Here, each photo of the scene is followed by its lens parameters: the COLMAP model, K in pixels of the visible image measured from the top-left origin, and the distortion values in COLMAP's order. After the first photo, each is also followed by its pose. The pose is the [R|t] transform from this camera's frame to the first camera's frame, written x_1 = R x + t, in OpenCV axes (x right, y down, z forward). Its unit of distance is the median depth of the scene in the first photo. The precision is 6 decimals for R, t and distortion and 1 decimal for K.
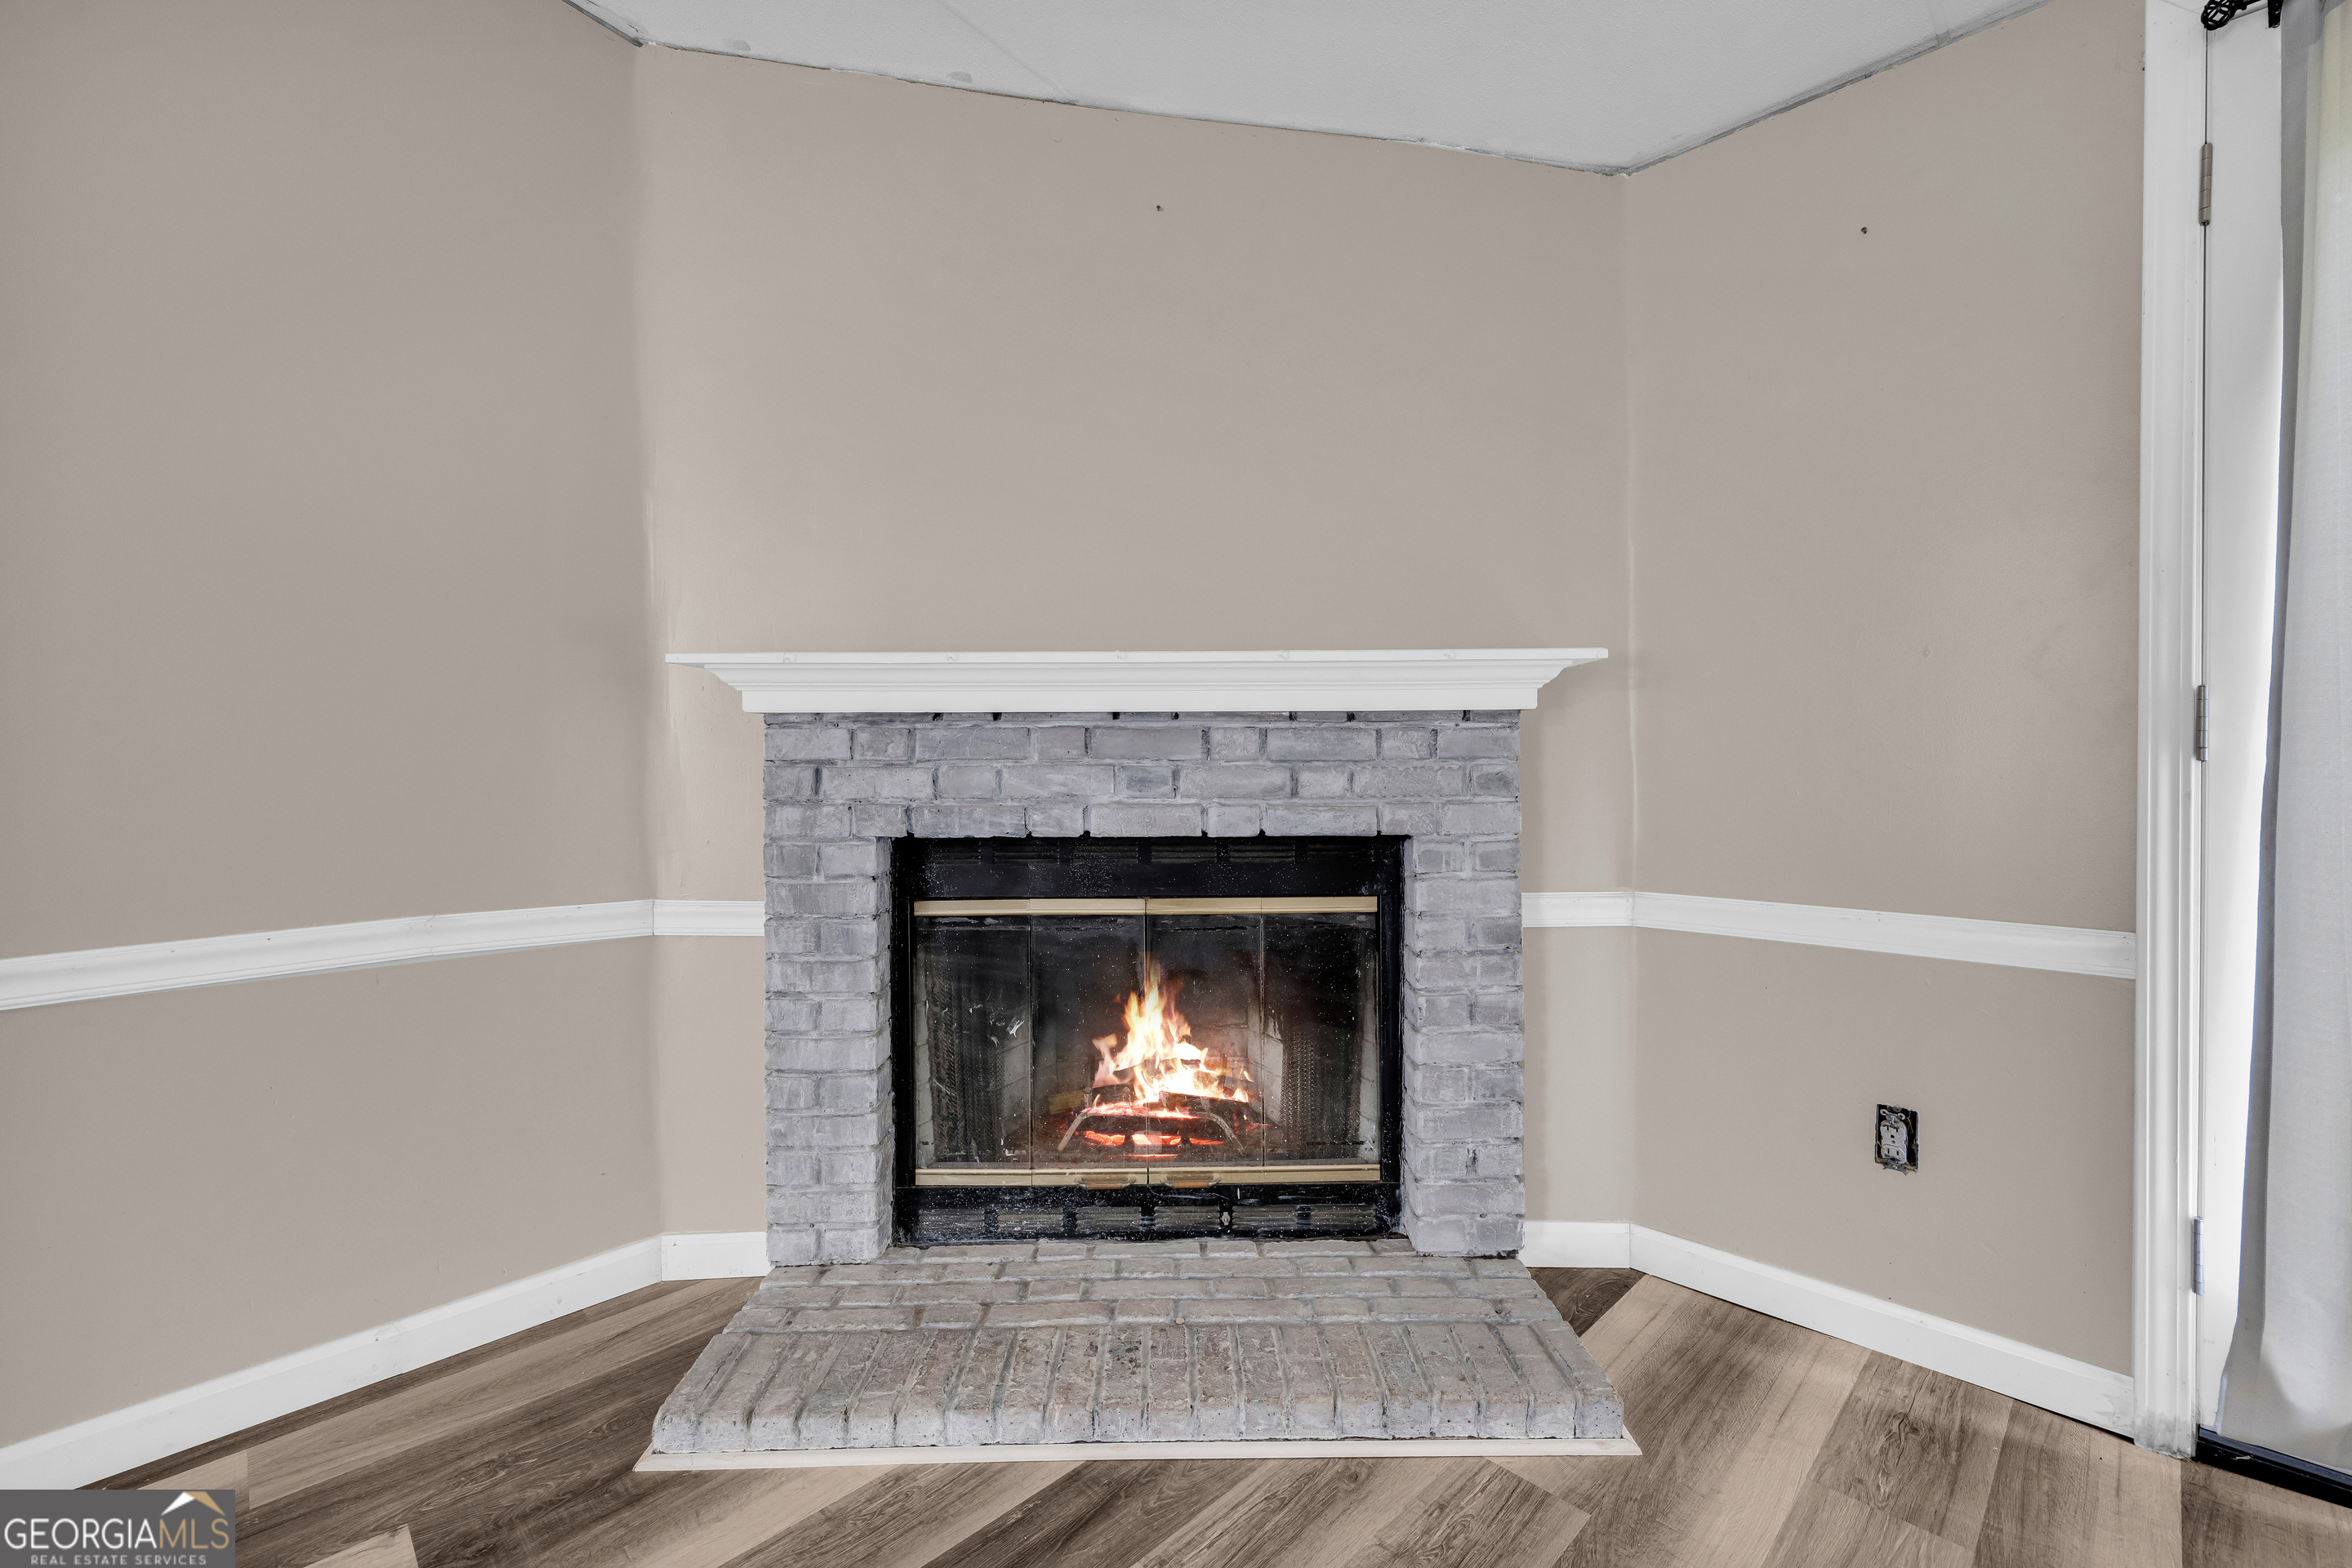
lens RADIAL K [[965.7, 0, 1193.5], [0, 965.7, 783.3], [0, 0, 1]] dist [-0.003641, 0.000120]
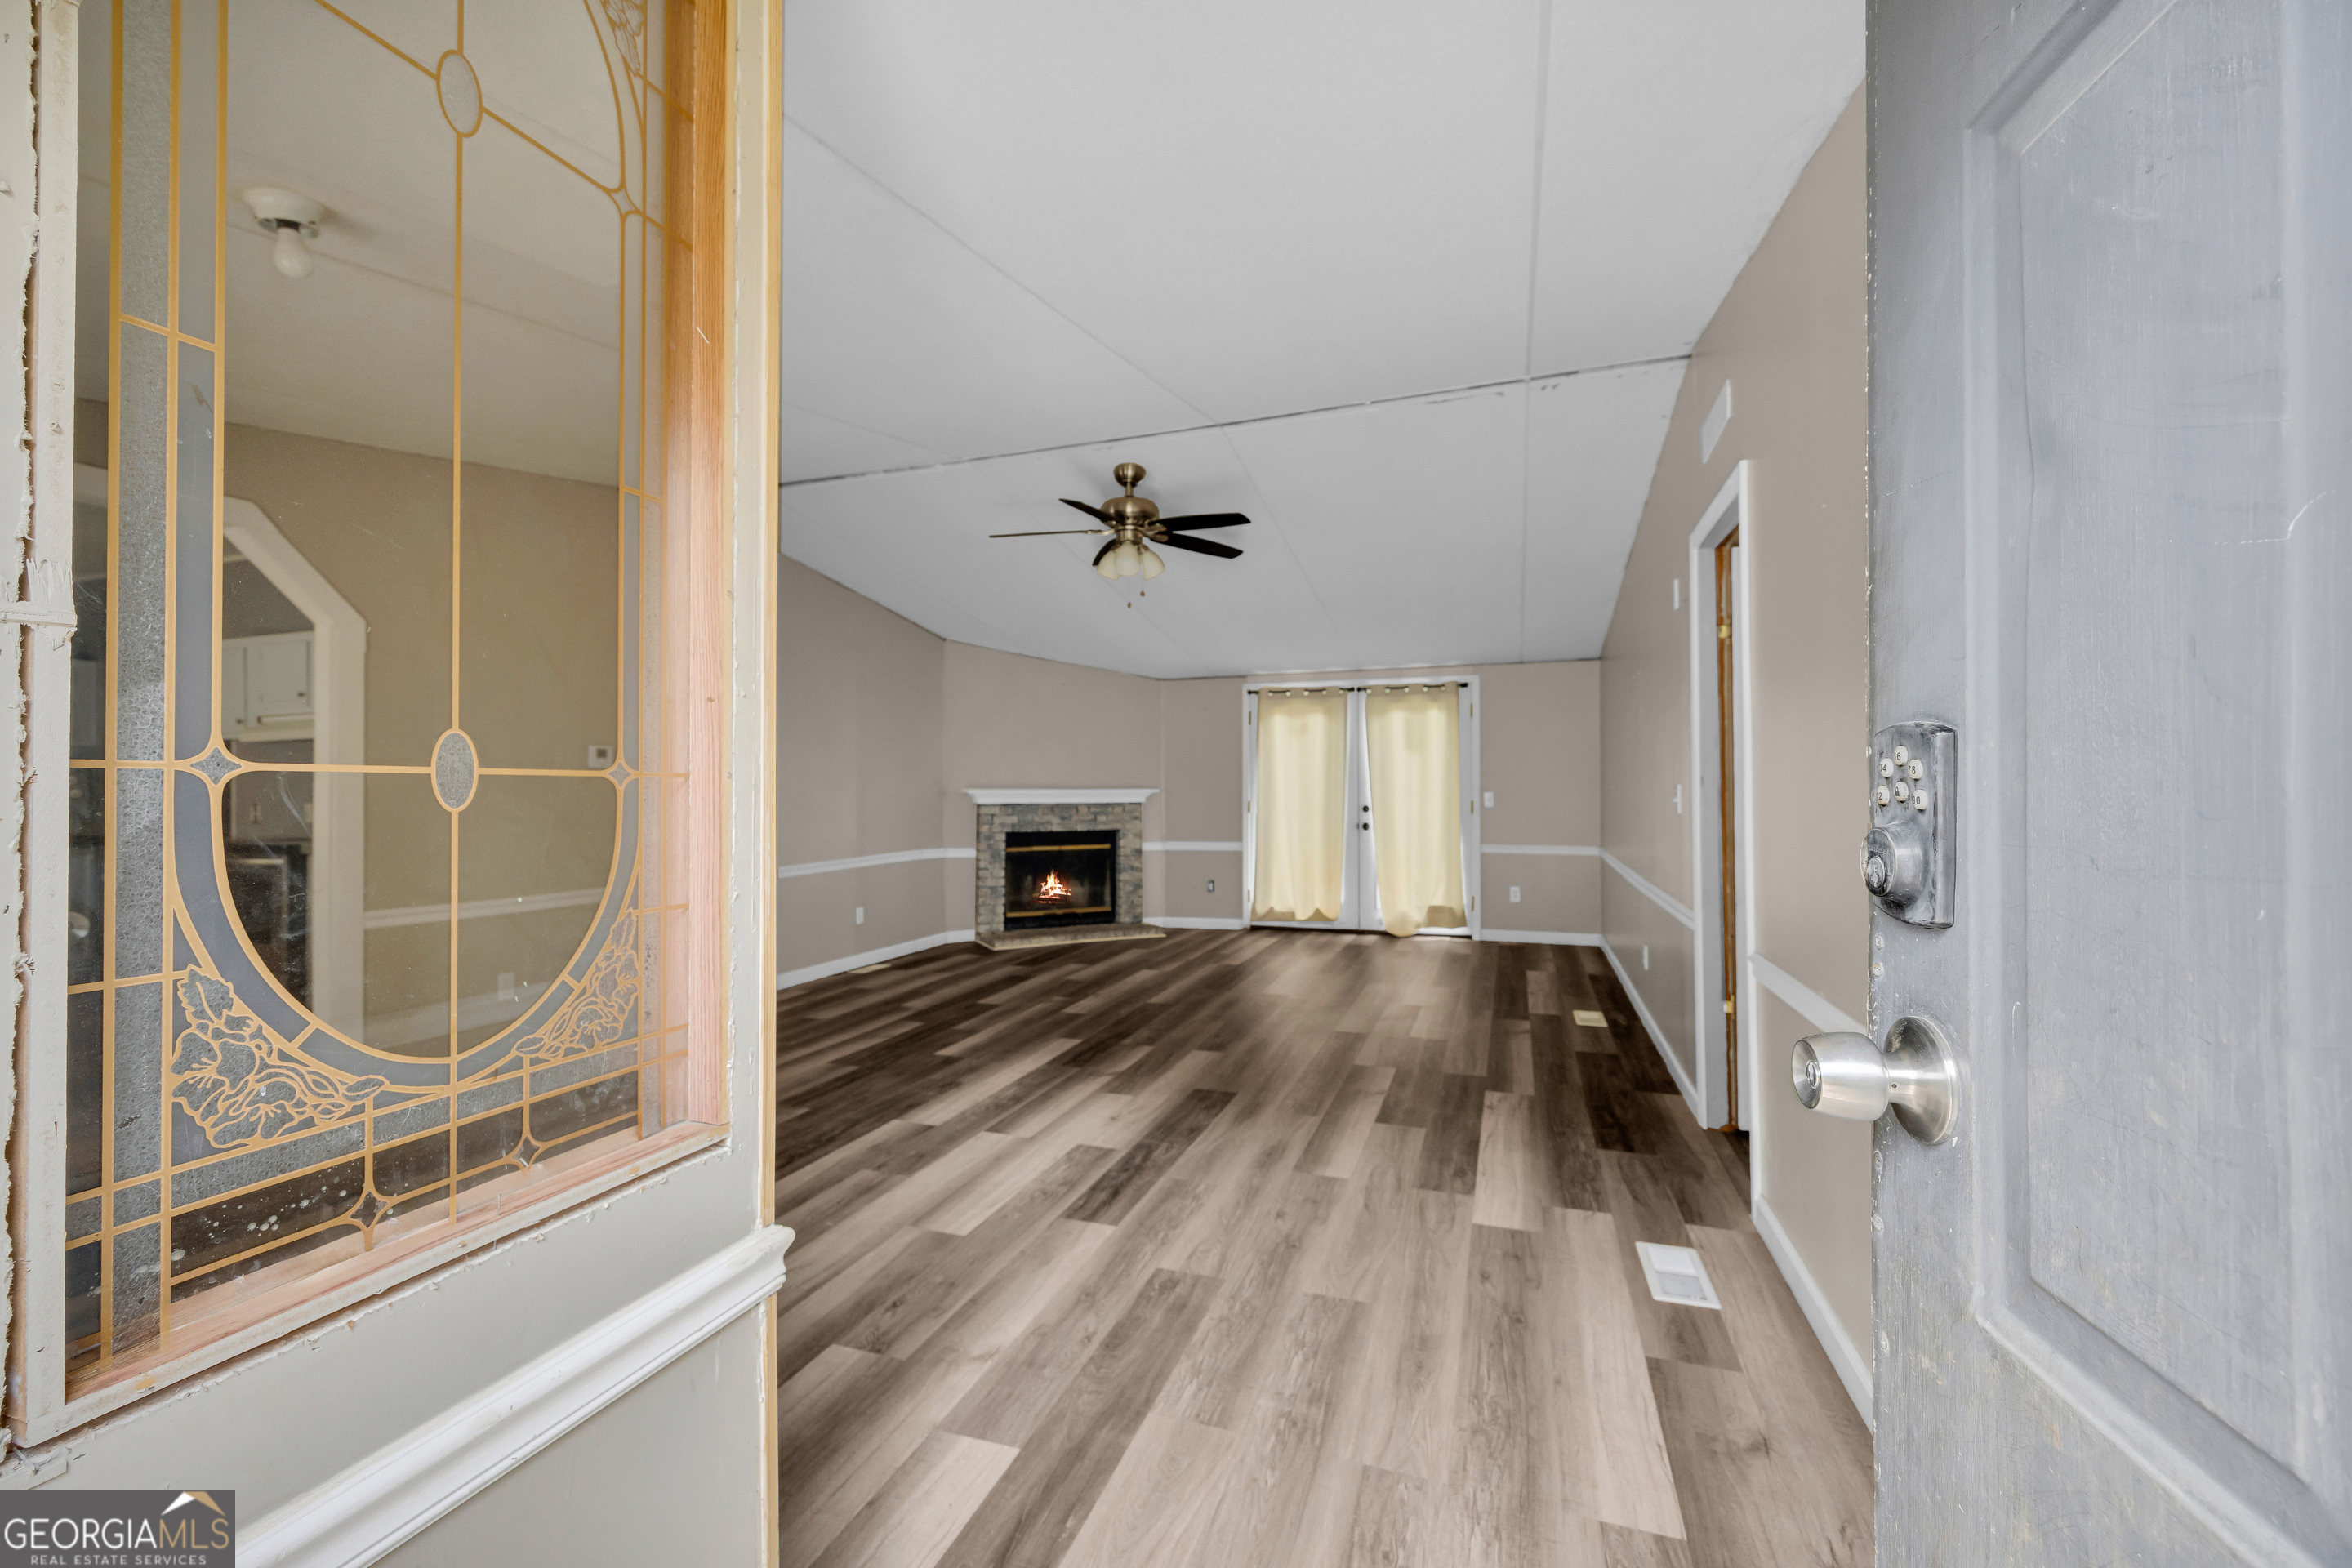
lens RADIAL K [[965.7, 0, 1176.7], [0, 965.7, 785.7], [0, 0, 1]] dist [-0.003641, 0.000120]
pose [[0.904021, 0.005147, 0.427458, -1.450217], [0.006527, 0.999645, -0.025840, -0.033464], [-0.427439, 0.026150, 0.903666, -3.173081]]
